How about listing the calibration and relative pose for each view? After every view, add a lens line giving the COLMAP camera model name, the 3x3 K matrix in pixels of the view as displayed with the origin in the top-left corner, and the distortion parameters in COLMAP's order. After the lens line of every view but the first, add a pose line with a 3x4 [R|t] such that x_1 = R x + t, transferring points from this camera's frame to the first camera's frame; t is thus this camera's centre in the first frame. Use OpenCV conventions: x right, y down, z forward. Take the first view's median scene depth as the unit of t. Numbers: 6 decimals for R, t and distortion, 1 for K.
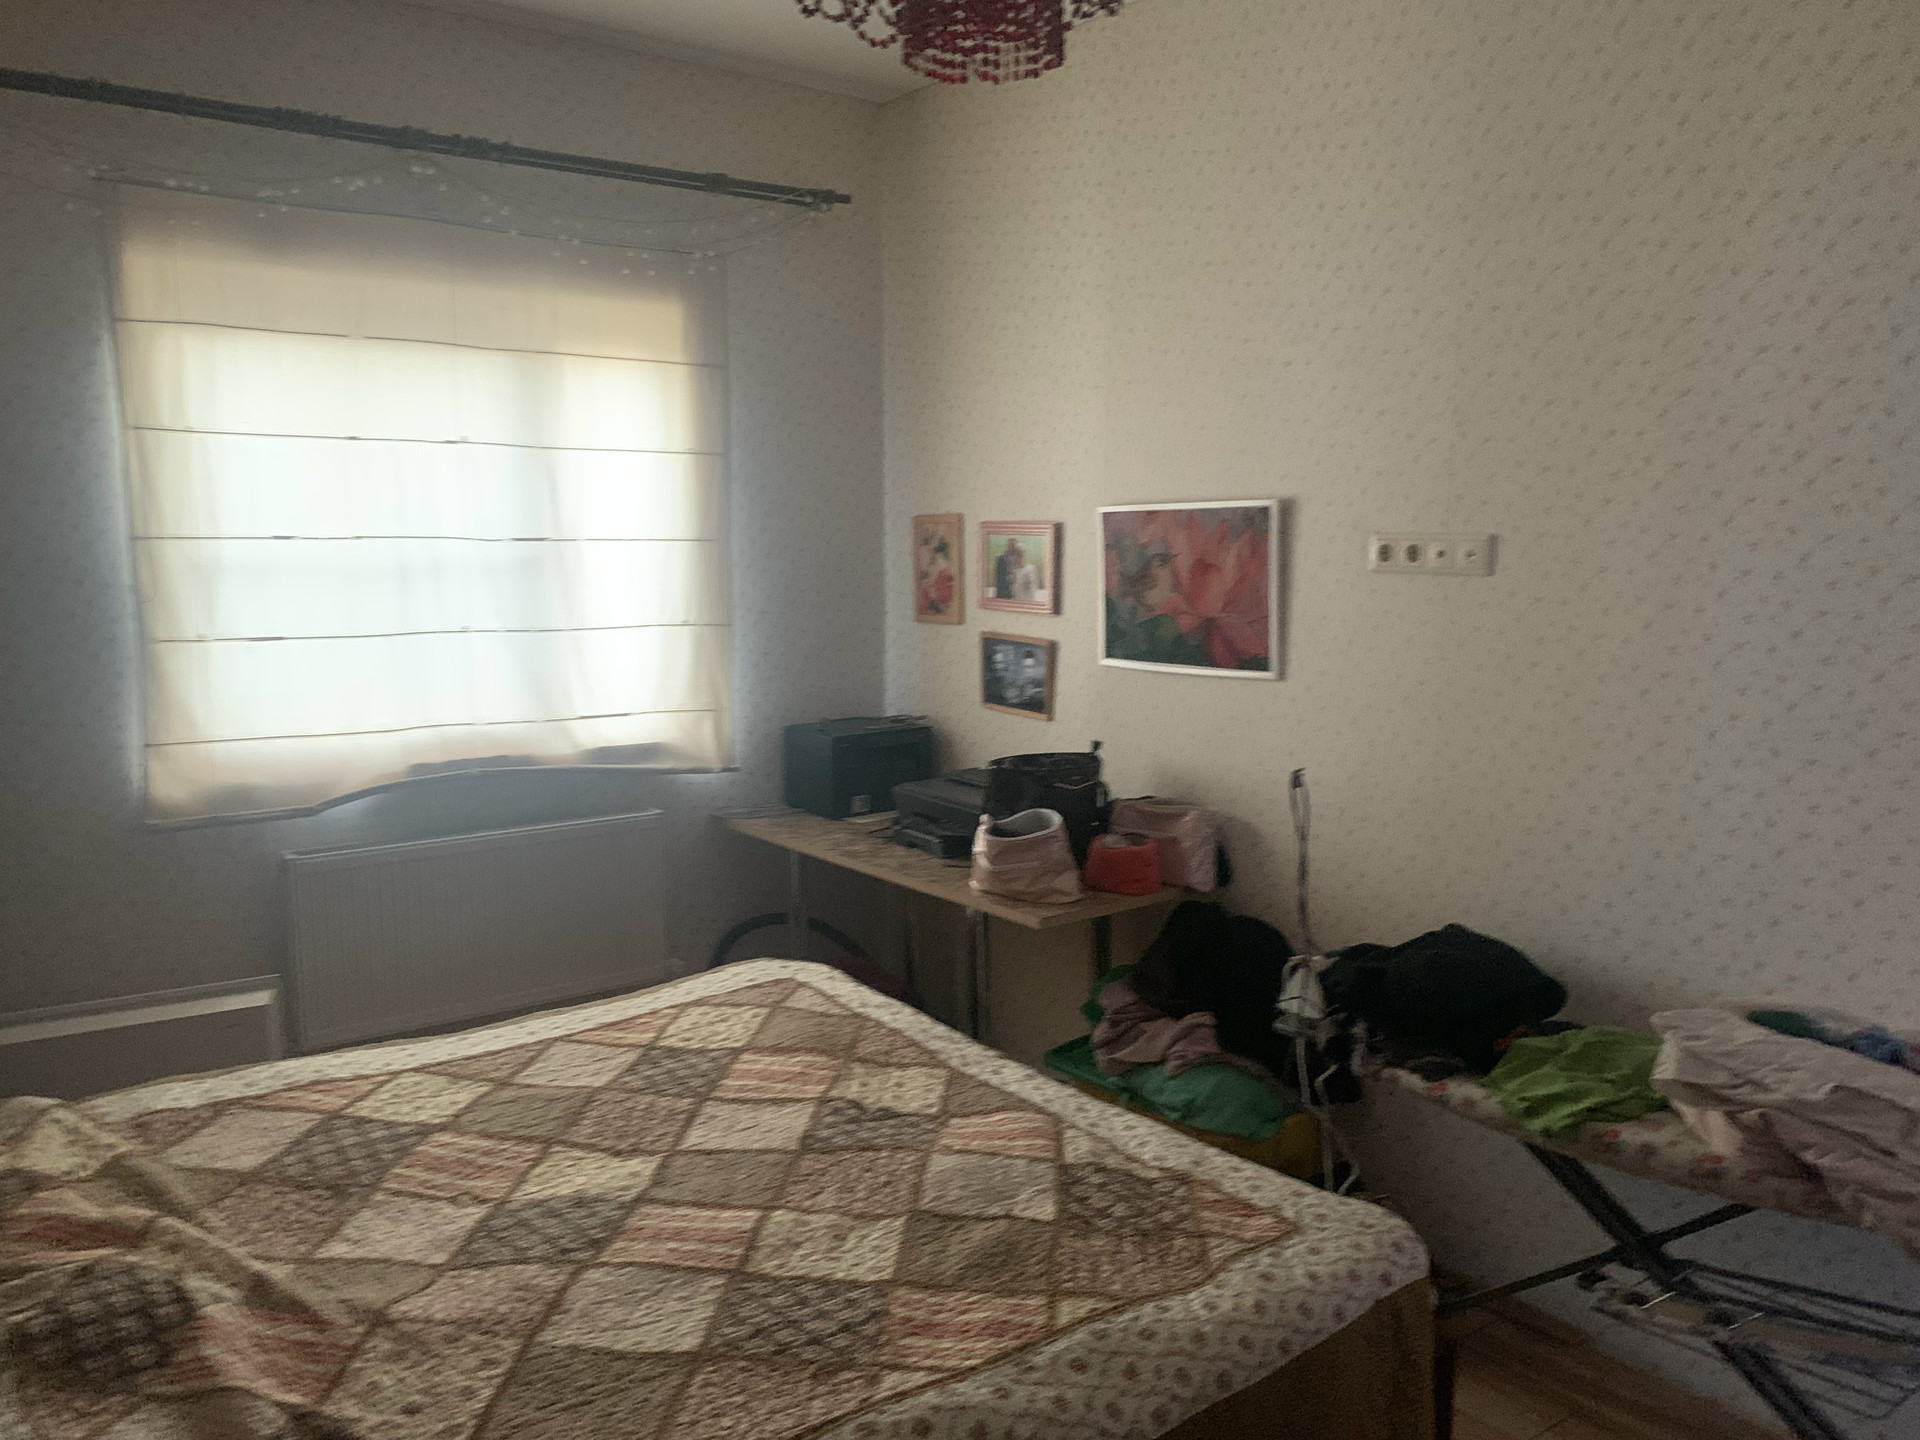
lens RADIAL K [[1473.5, 0, 973.0], [0, 1473.5, 715.8], [0, 0, 1]] dist [0.069520, -0.115538]
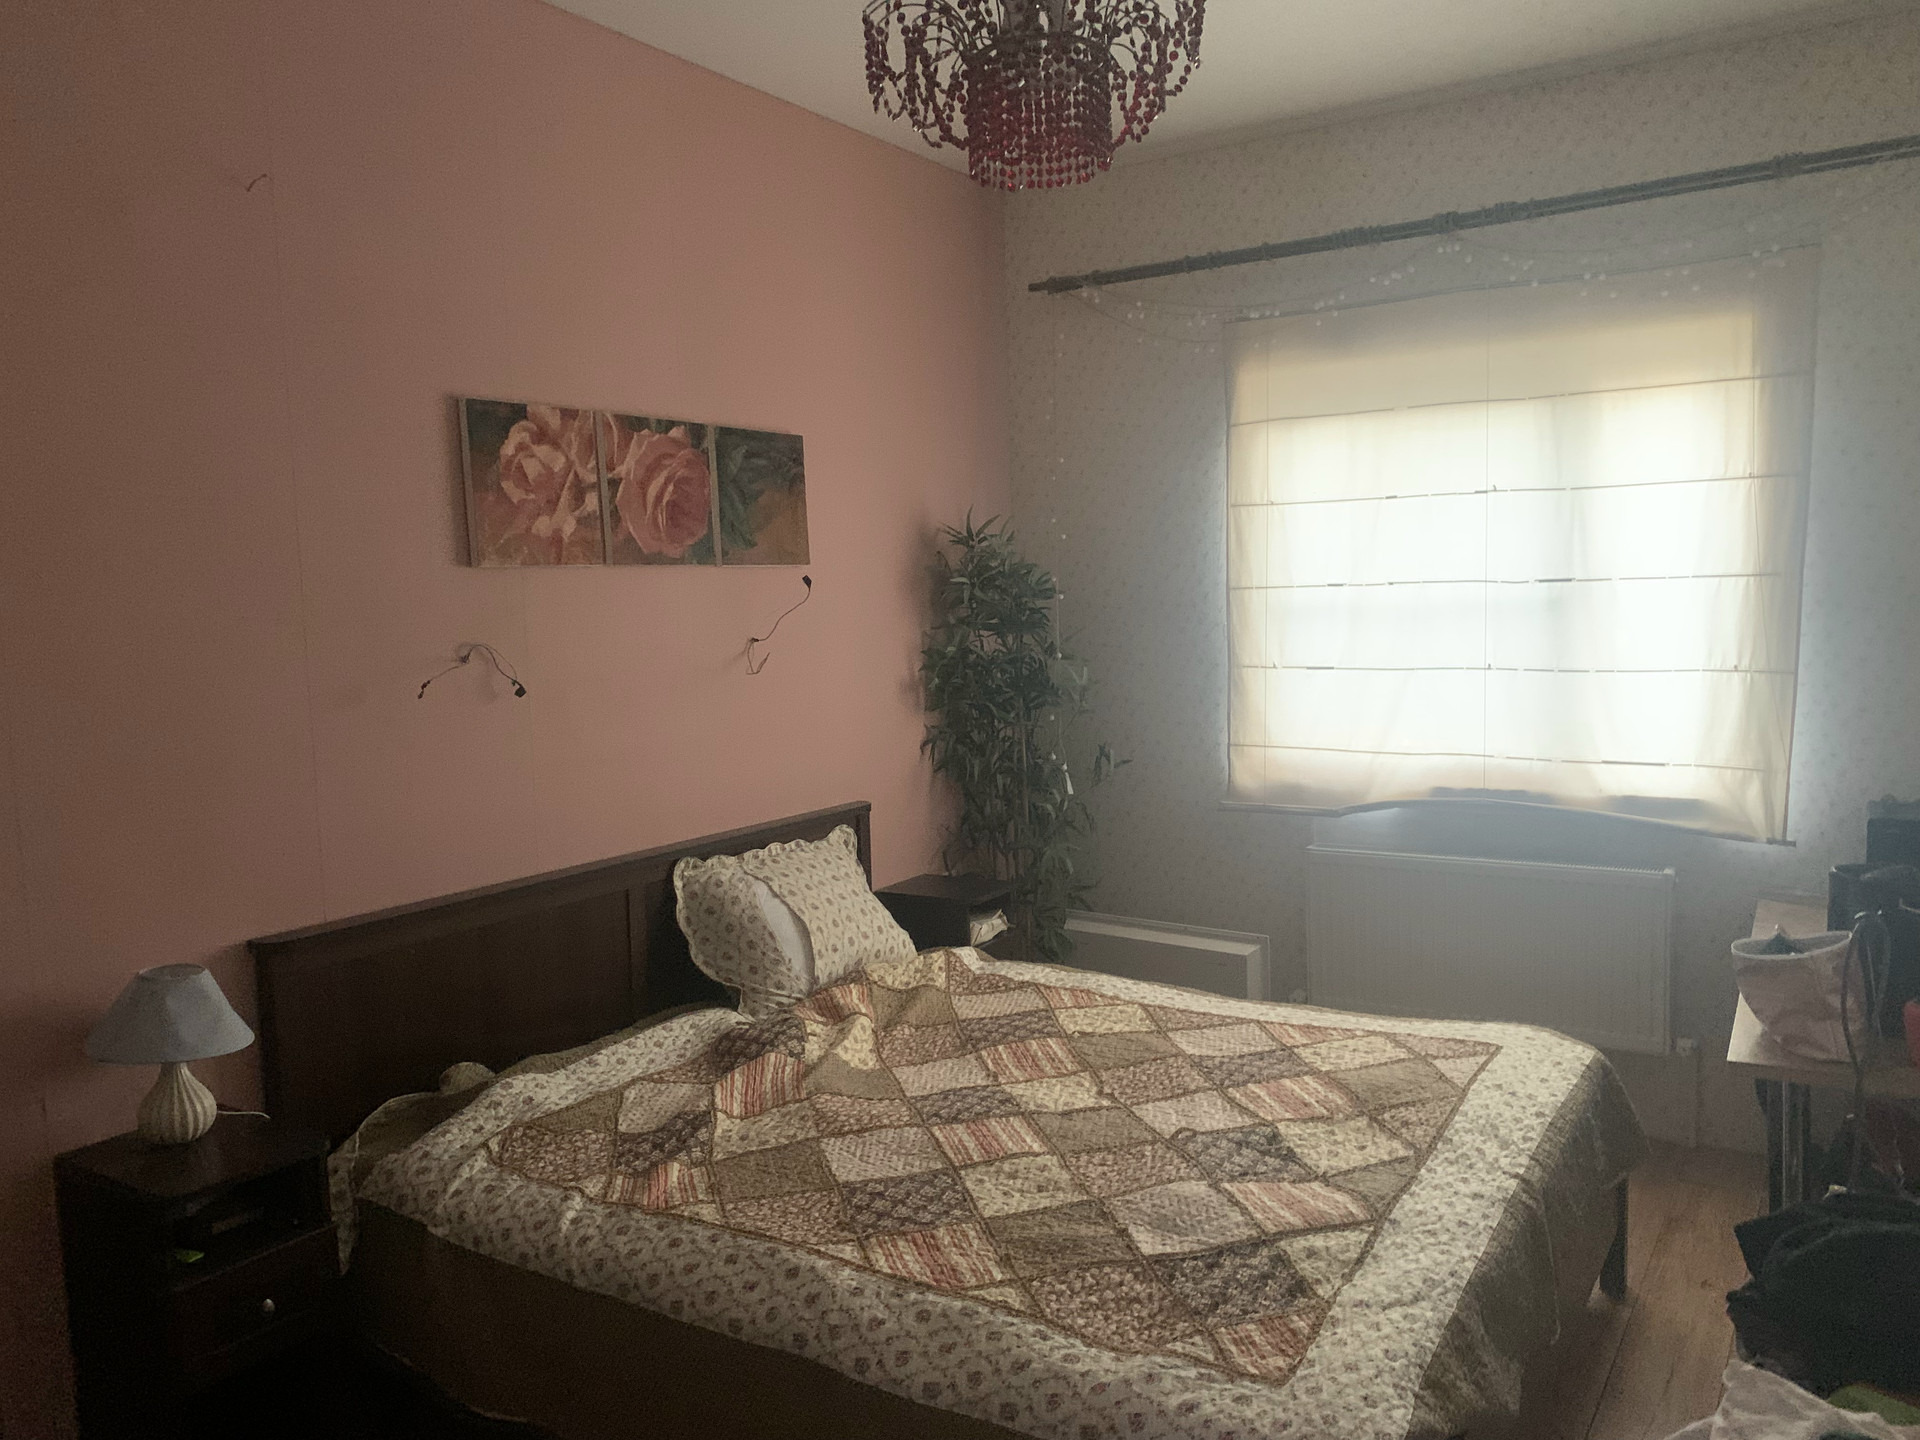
lens RADIAL K [[1464.2, 0, 976.4], [0, 1464.2, 742.0], [0, 0, 1]] dist [0.083377, -0.102526]
pose [[0.356084, 0.088771, -0.930228, 0.604440], [-0.086853, 0.994312, 0.061640, -0.044215], [0.930409, 0.058844, 0.361769, 0.322484]]
